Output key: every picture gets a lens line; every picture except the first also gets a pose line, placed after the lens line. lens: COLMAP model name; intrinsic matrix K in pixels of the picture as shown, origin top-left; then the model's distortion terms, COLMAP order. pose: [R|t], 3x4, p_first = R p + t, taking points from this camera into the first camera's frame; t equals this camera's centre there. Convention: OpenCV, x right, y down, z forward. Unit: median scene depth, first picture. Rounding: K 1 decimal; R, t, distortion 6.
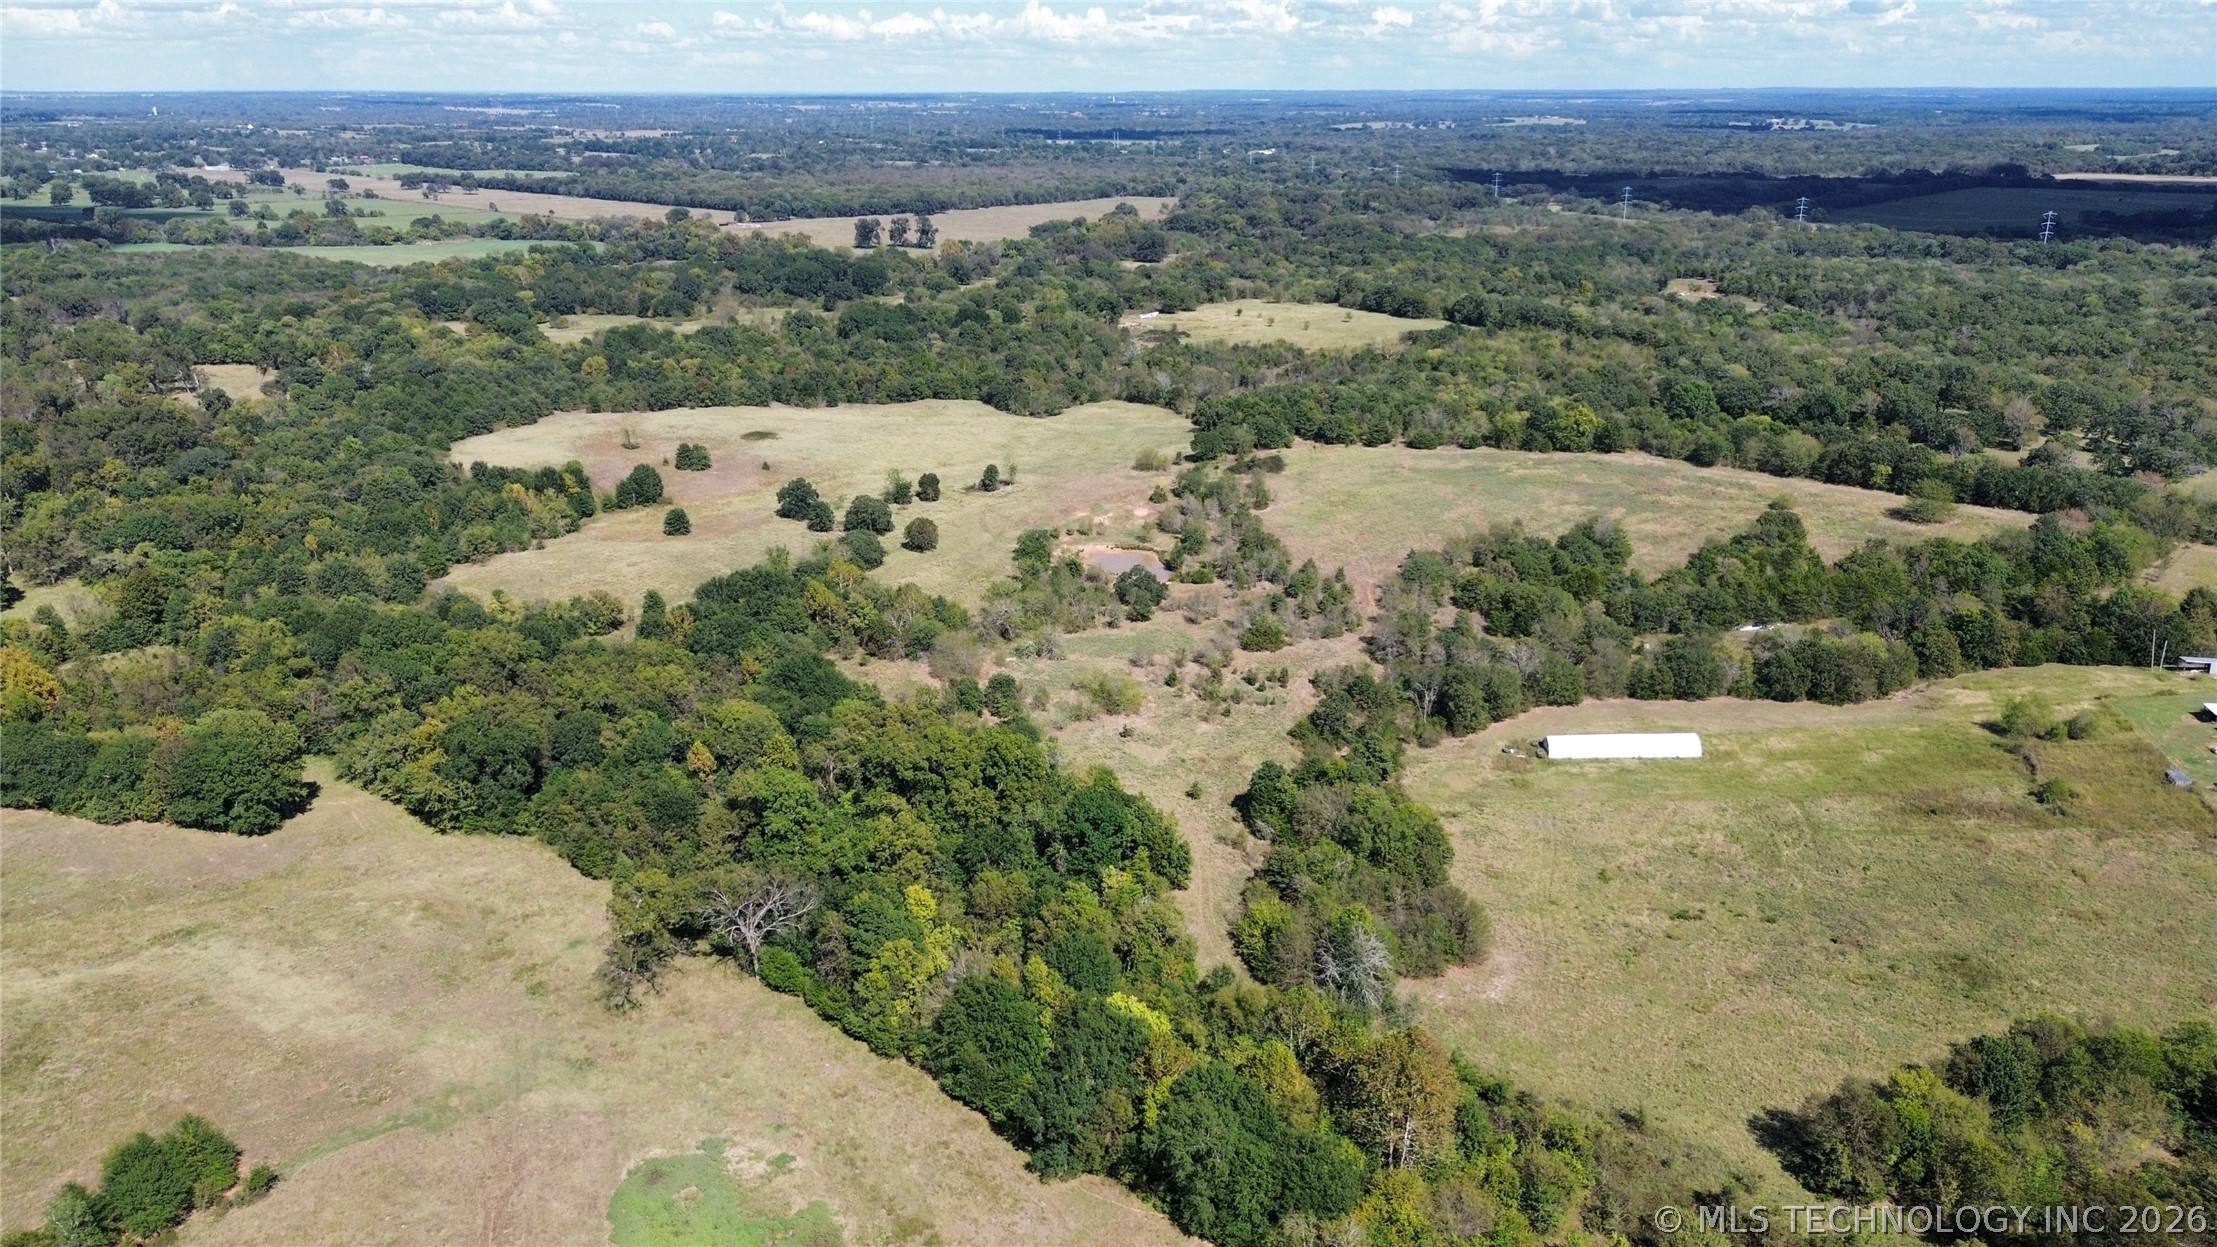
lens RADIAL K [[1576.0, 0, 1108.5], [0, 1576.0, 623.5], [0, 0, 1]] dist [0.057957, -0.054179]
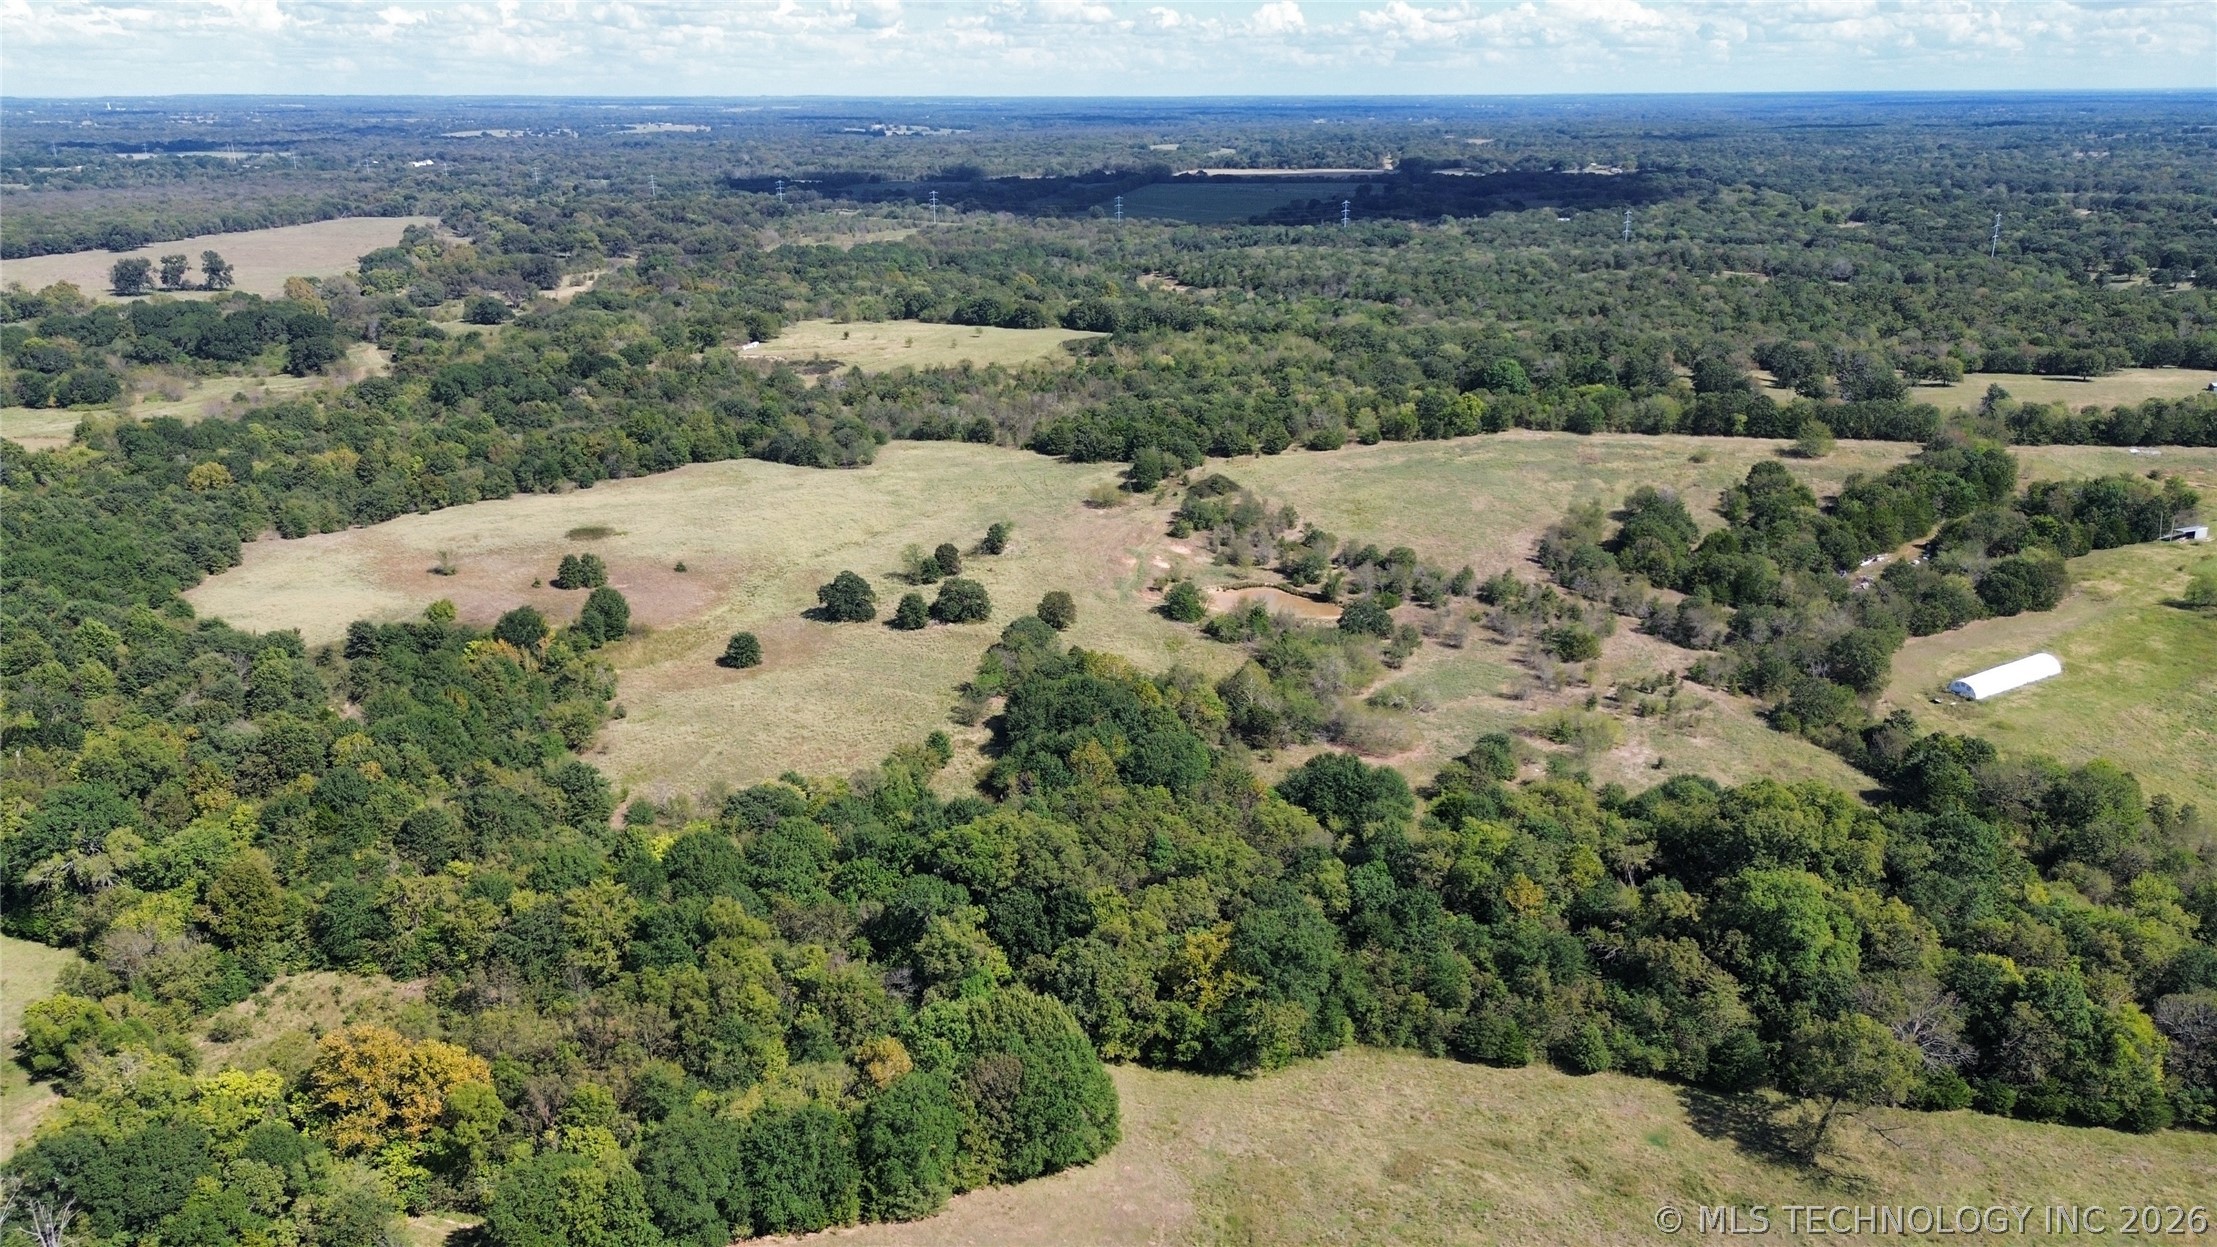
lens RADIAL K [[1576.0, 0, 1108.5], [0, 1576.0, 623.5], [0, 0, 1]] dist [0.057957, -0.054179]
pose [[0.846471, -0.172788, 0.503618, -0.436777], [0.174686, 0.983646, 0.043873, -0.068076], [-0.502963, 0.050838, 0.862812, 0.199072]]
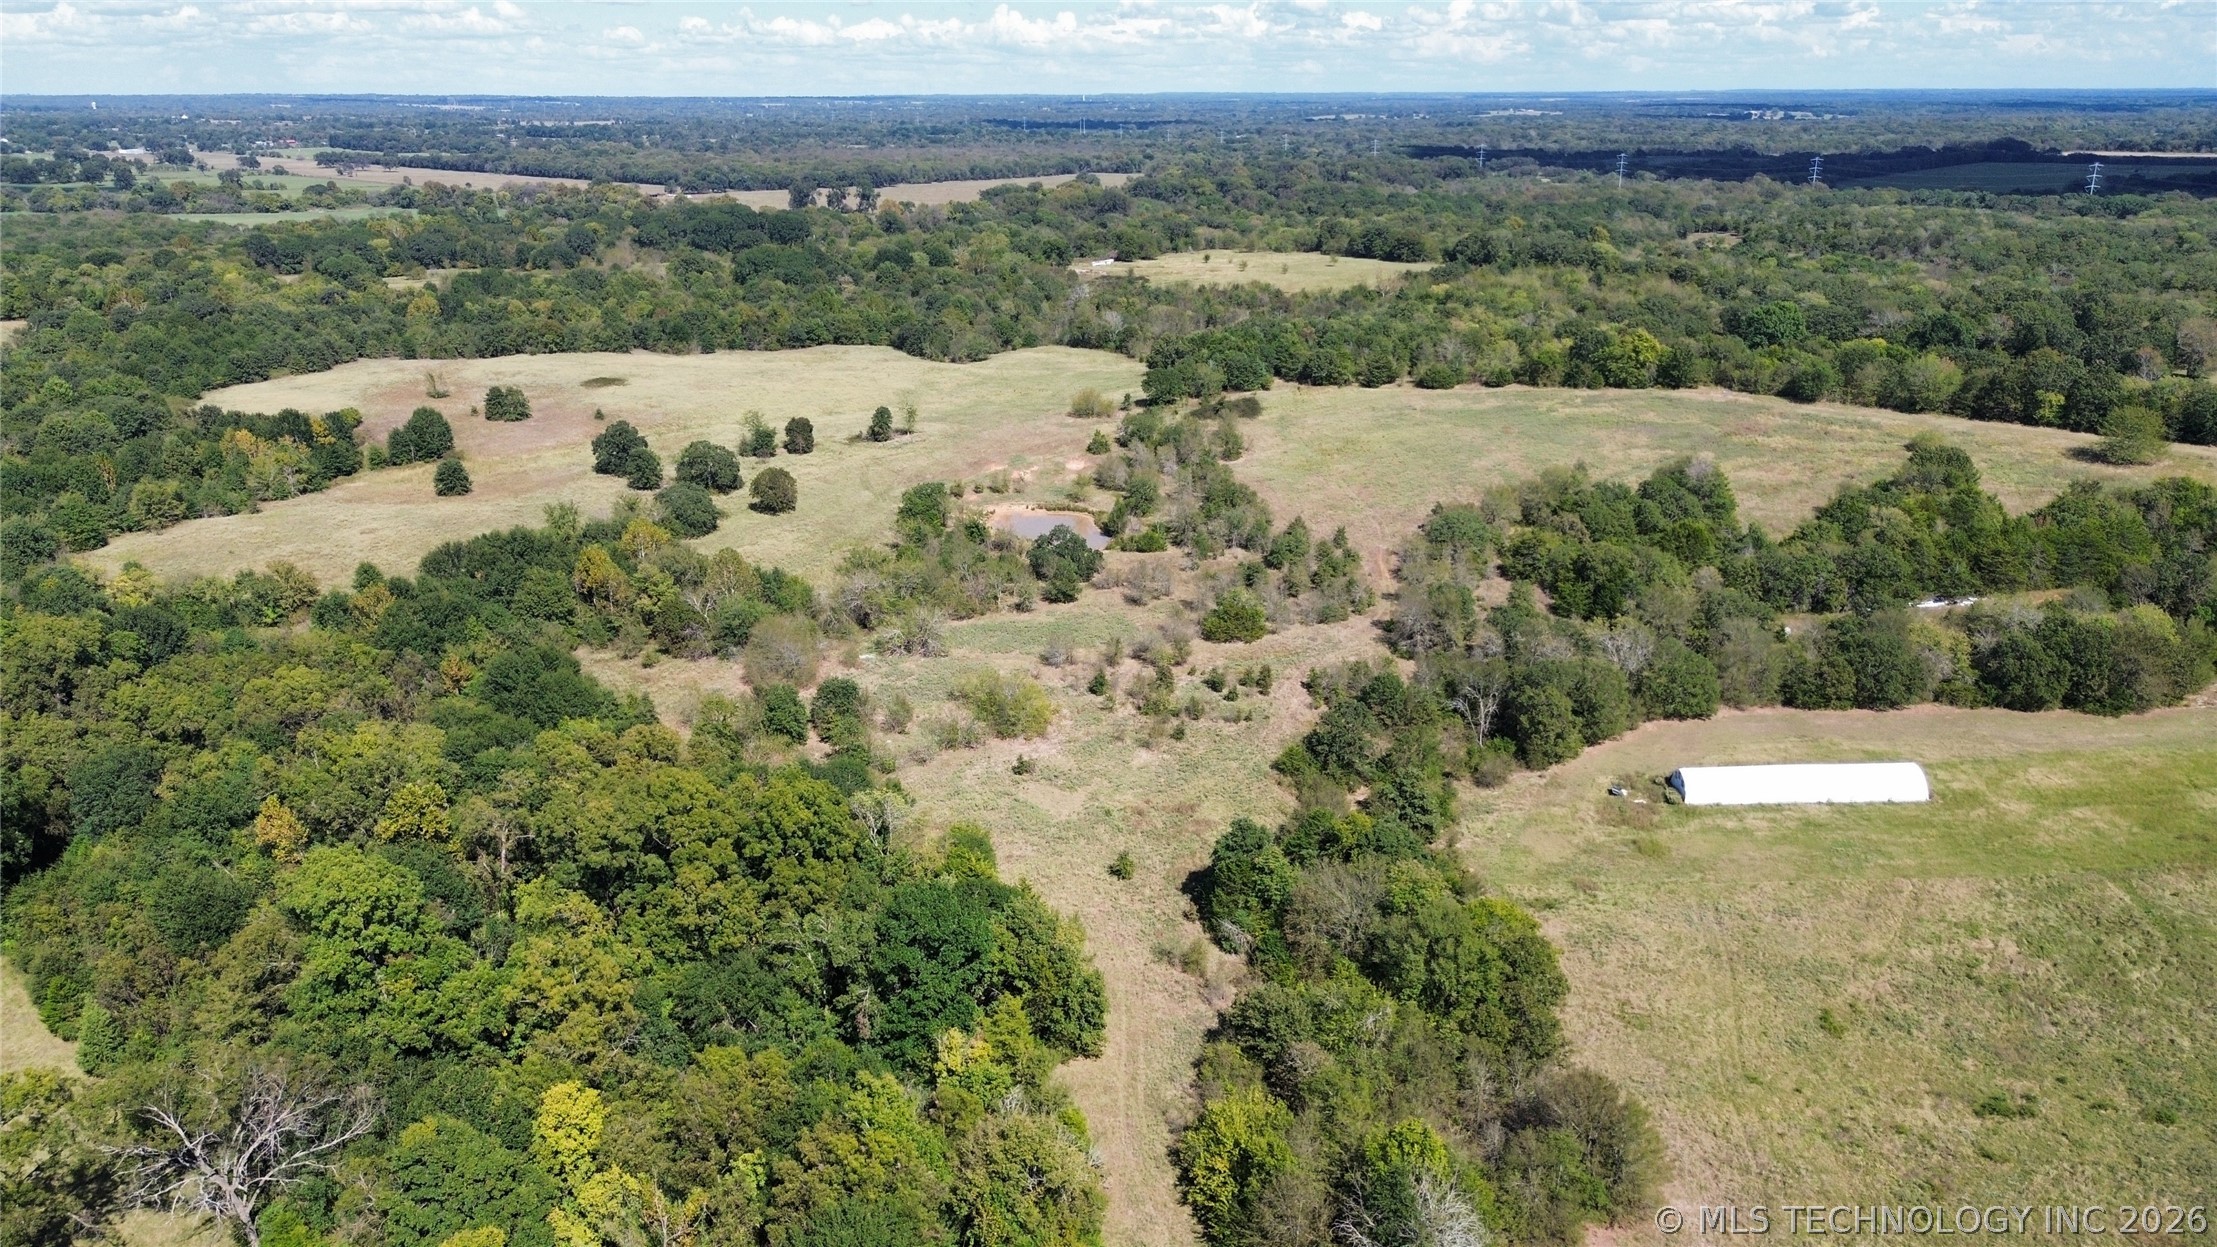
lens RADIAL K [[1576.0, 0, 1108.5], [0, 1576.0, 623.5], [0, 0, 1]] dist [0.057957, -0.054179]
pose [[0.999856, -0.007017, 0.015450, 0.021959], [0.007060, 0.999971, -0.002691, 0.007392], [-0.015431, 0.002800, 0.999877, 0.210247]]
